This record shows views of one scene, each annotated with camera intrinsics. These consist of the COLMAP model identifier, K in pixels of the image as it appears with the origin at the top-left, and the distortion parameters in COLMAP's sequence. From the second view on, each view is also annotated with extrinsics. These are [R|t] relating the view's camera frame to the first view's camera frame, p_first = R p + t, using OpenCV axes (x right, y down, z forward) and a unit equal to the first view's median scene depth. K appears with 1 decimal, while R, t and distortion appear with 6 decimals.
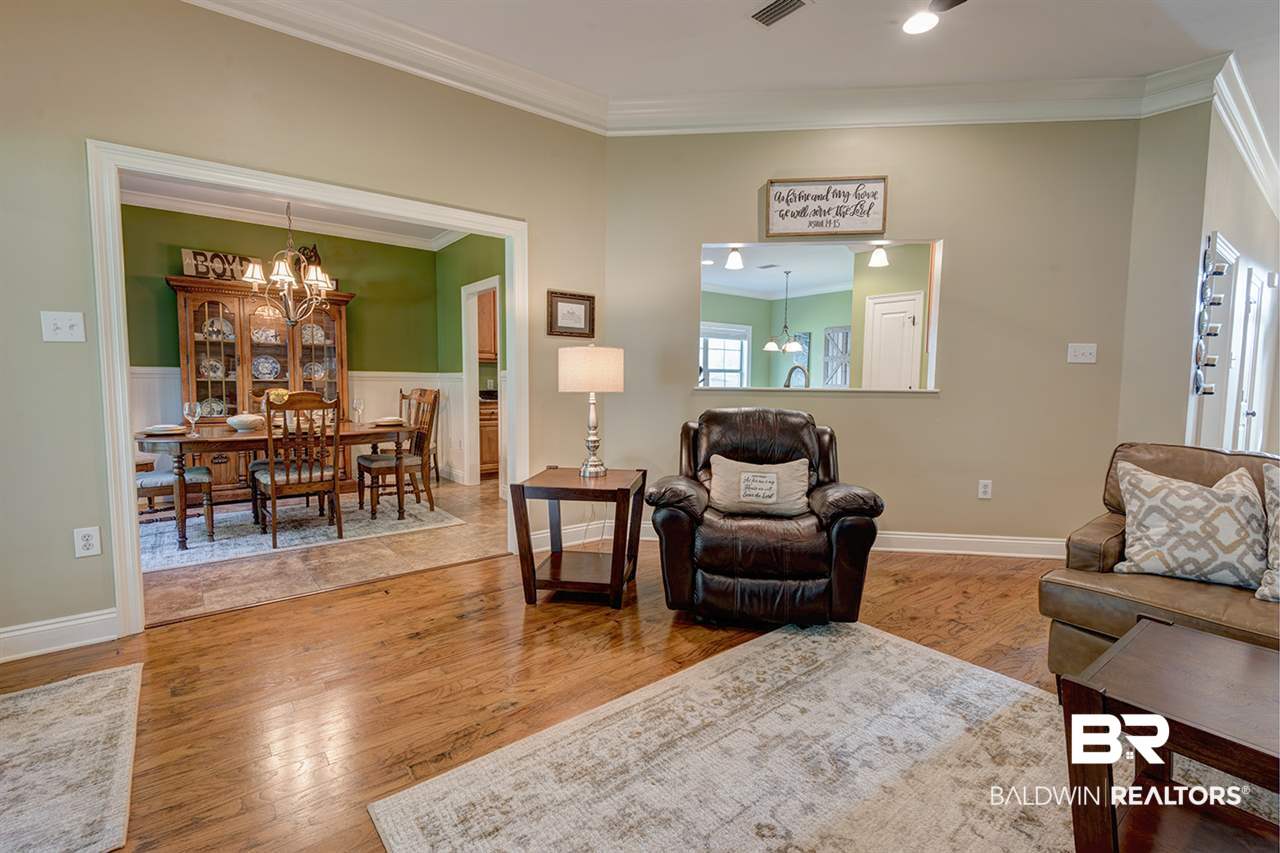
lens RADIAL K [[571.0, 0, 640.0], [0, 571.0, 426.5], [0, 0, 1]] dist [0.027773, -0.013093]
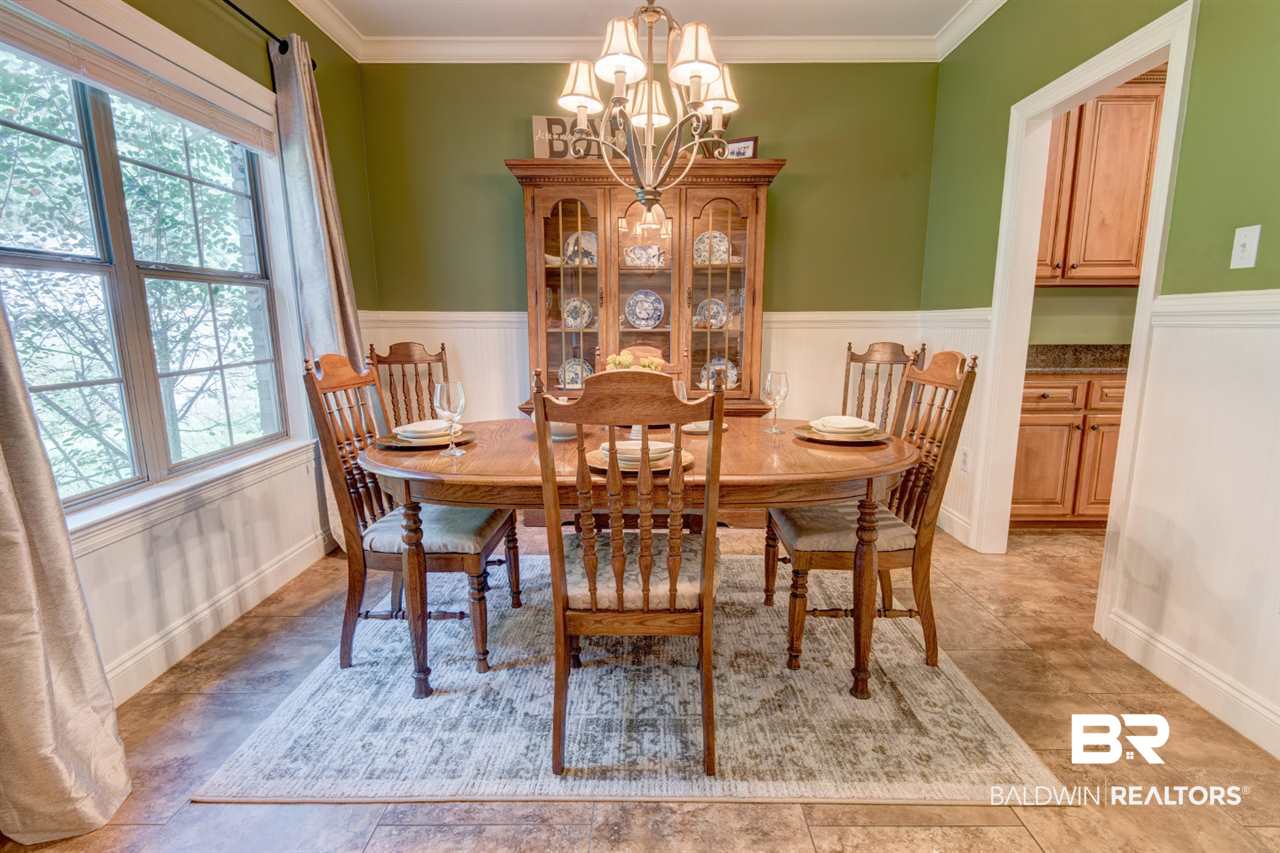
lens RADIAL K [[587.8, 0, 640.0], [0, 587.8, 426.5], [0, 0, 1]] dist [0.018484, -0.013831]
pose [[0.777424, 0.095482, -0.621688, -0.249607], [-0.040260, 0.993938, 0.102309, -0.041837], [0.627688, -0.054508, 0.776555, 0.504043]]
